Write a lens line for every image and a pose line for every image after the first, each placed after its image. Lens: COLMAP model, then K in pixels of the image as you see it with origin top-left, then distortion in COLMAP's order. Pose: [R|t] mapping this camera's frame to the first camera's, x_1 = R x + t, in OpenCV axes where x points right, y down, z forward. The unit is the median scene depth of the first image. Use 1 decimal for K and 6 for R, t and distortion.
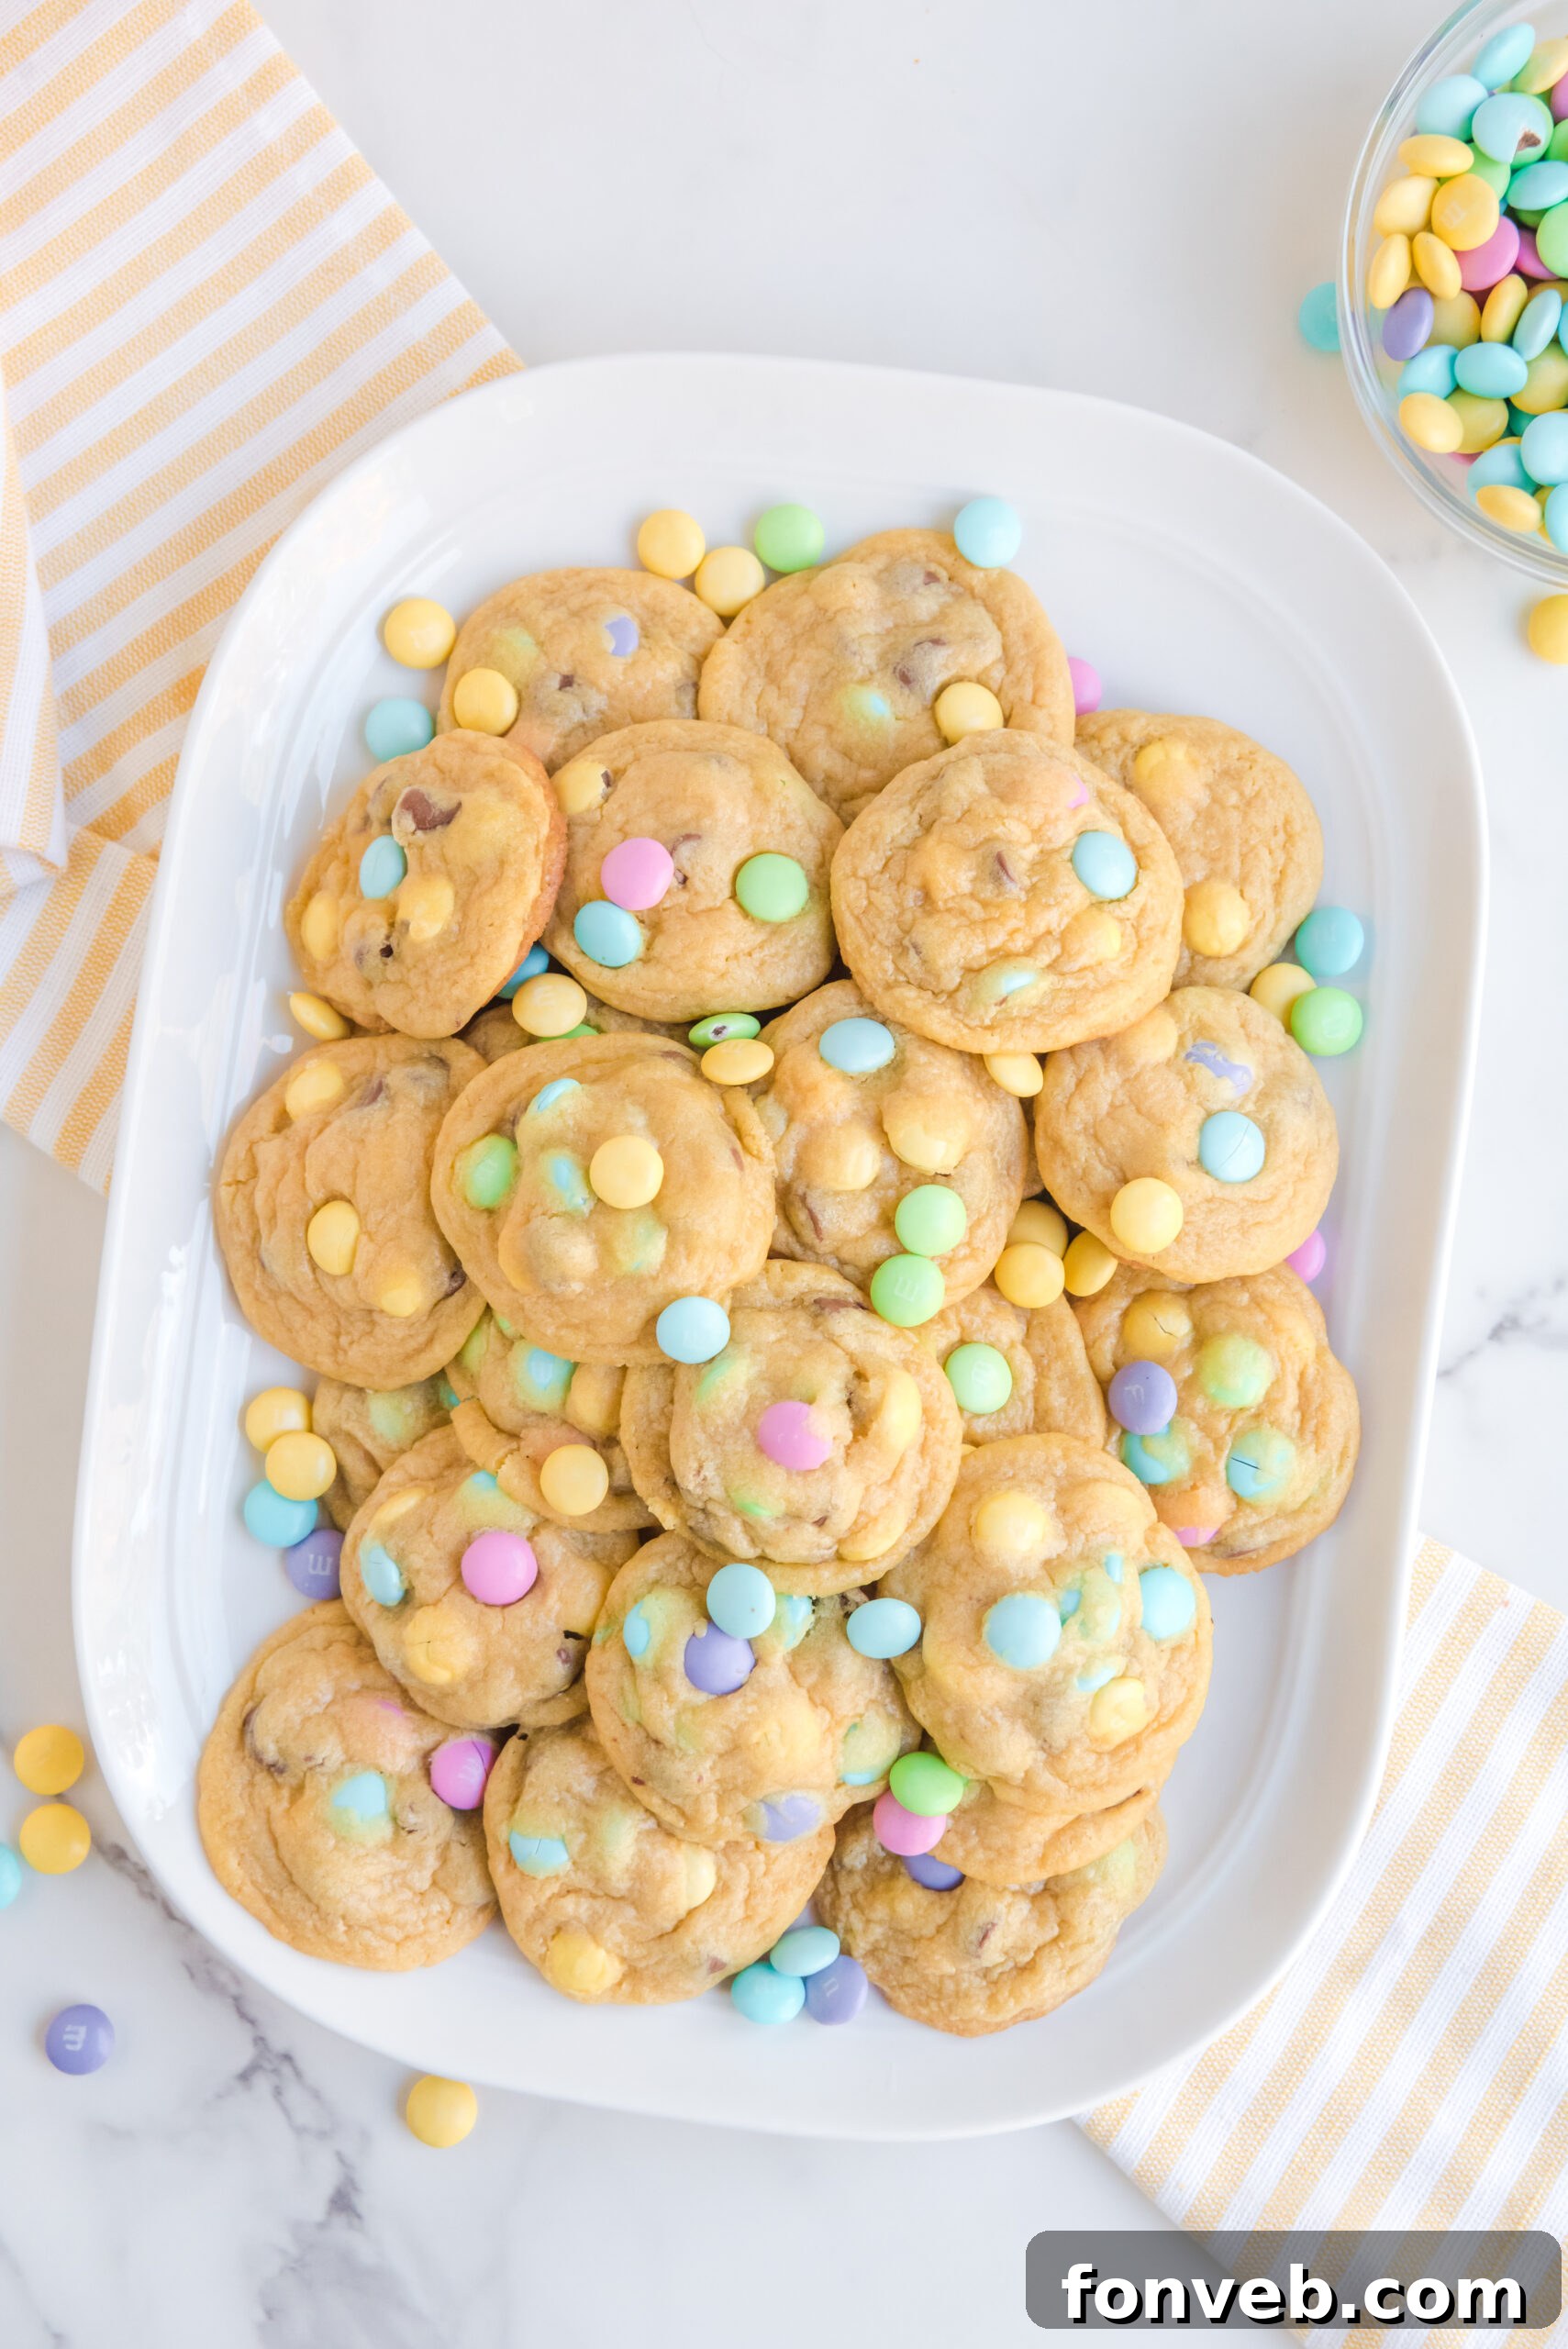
lens RADIAL K [[3860.5, 0, 784.0], [0, 3860.5, 1174.5], [0, 0, 1]] dist [0.200904, 0.065807]
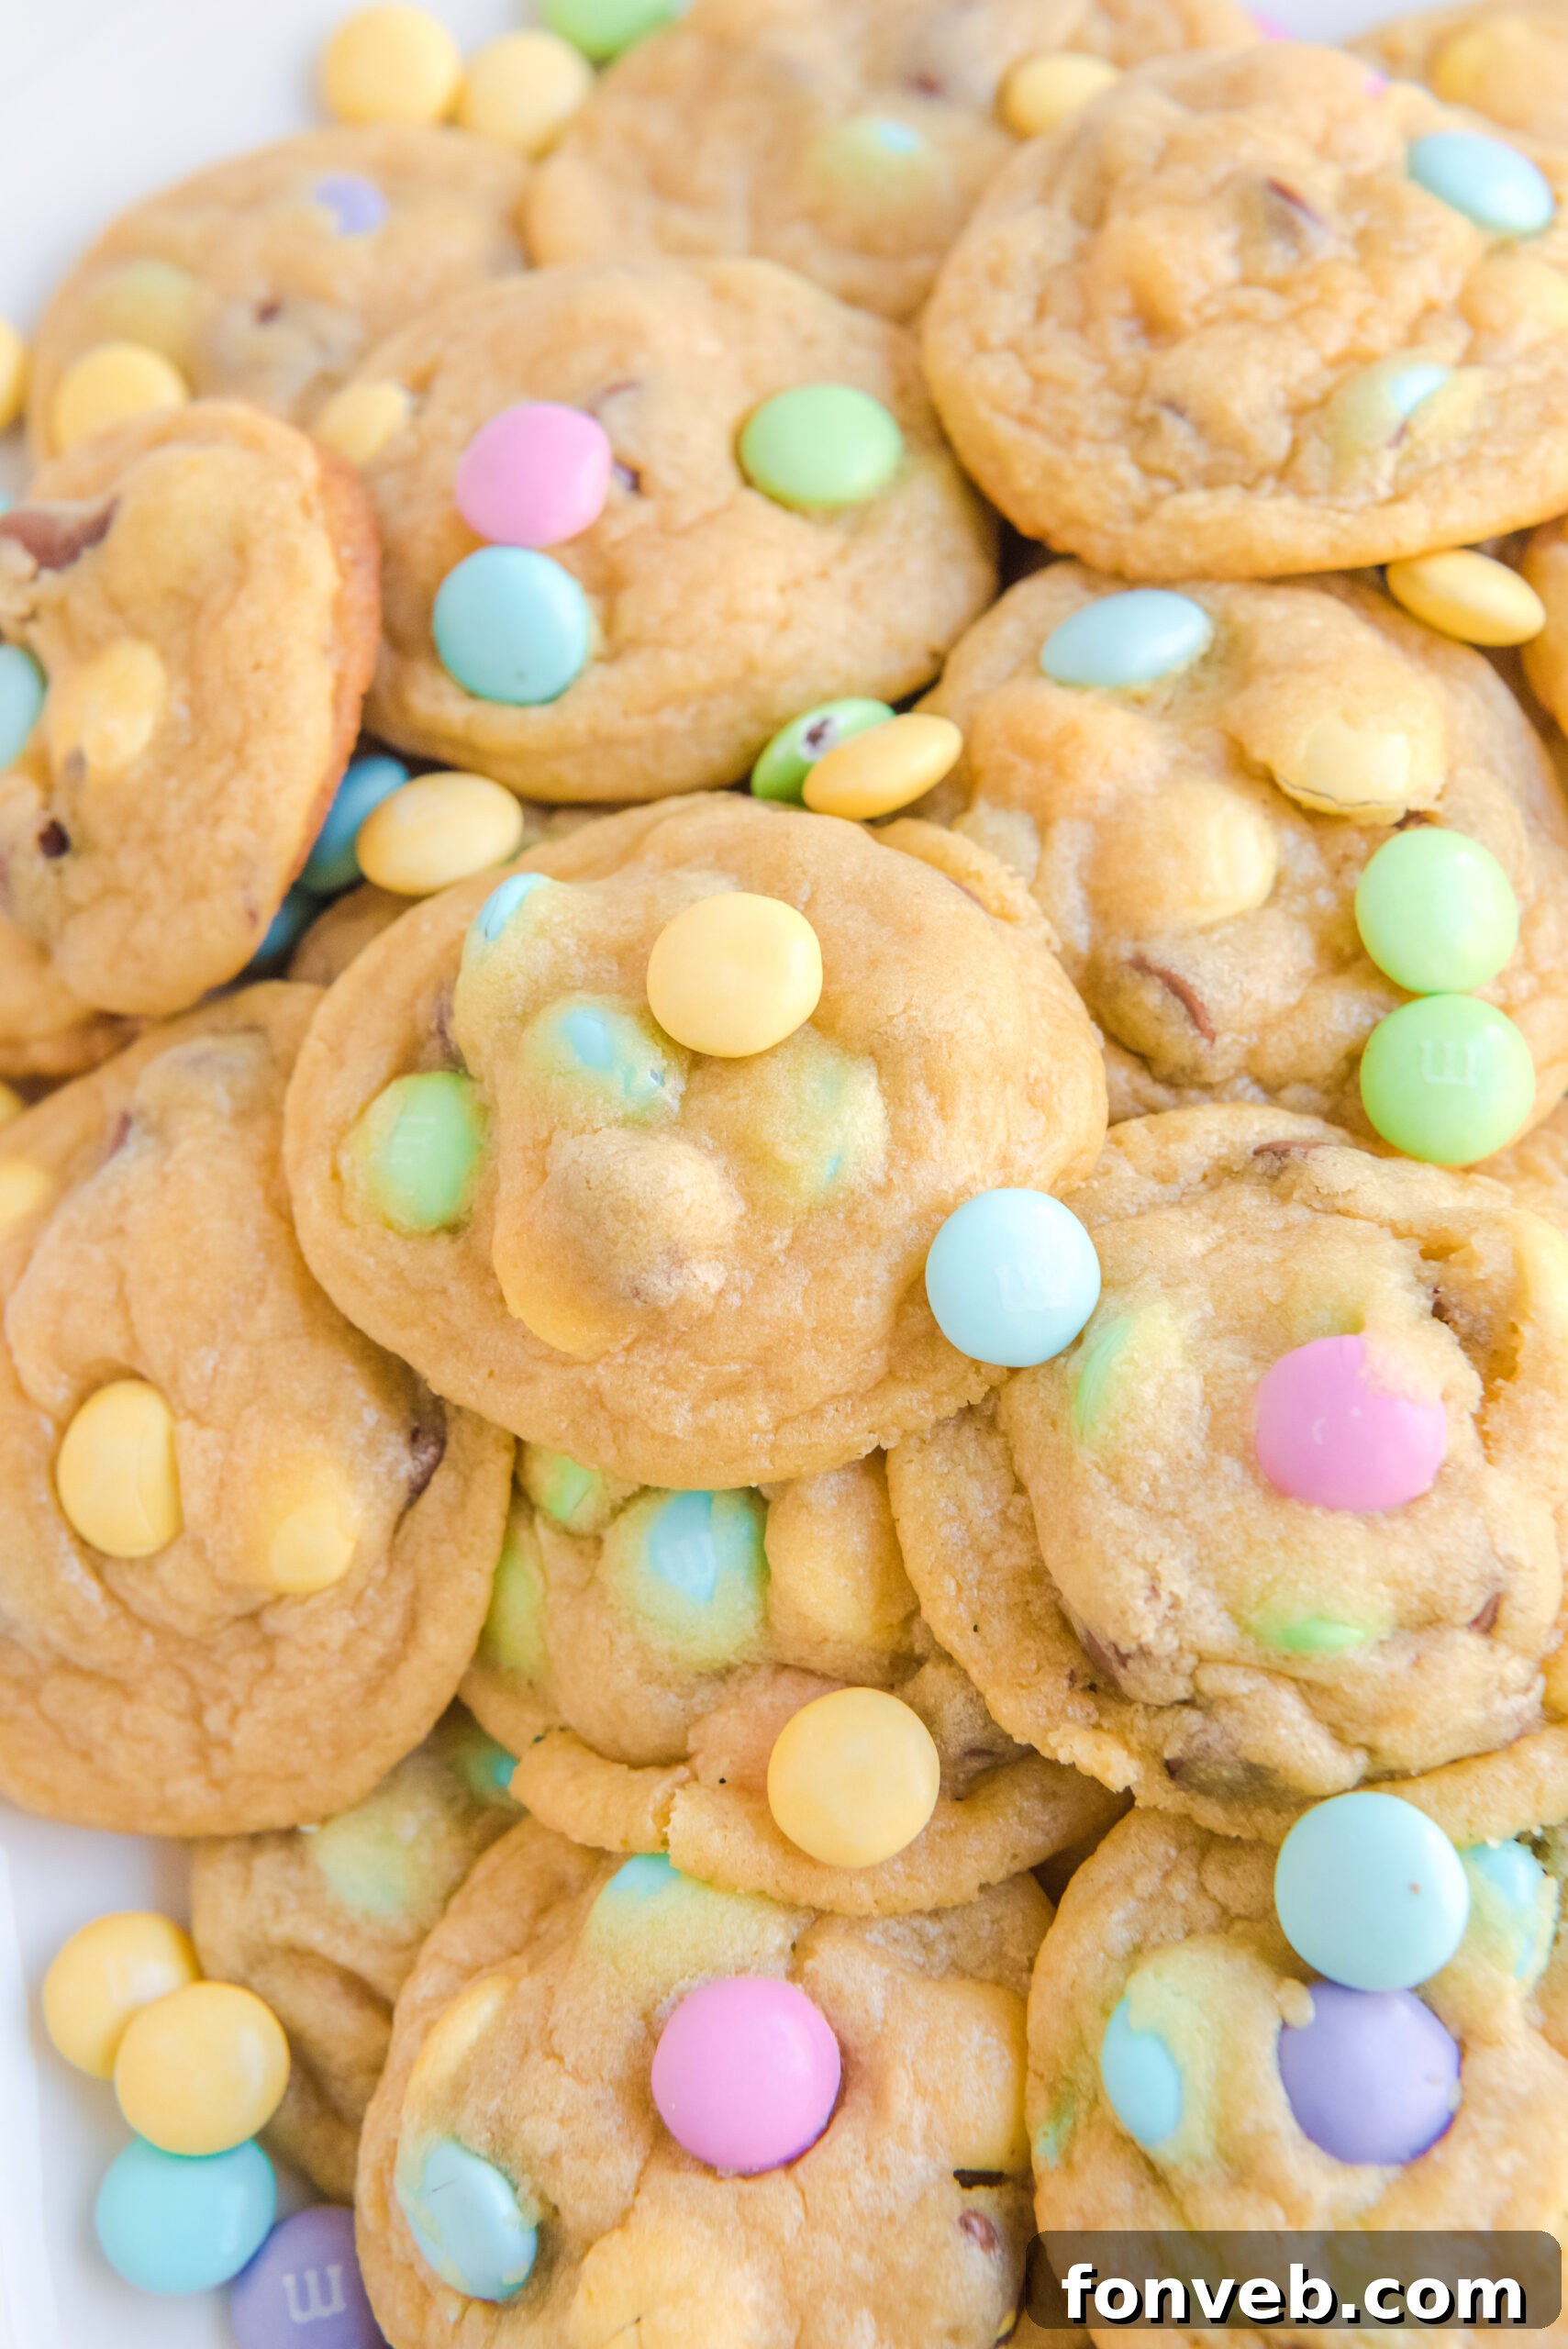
lens RADIAL K [[3860.5, 0, 784.0], [0, 3860.5, 1174.5], [0, 0, 1]] dist [0.200904, 0.065807]
pose [[0.943556, -0.310267, 0.115918, -0.088203], [0.331090, 0.893100, -0.304550, 0.143255], [-0.009034, 0.325739, 0.945416, 0.594220]]
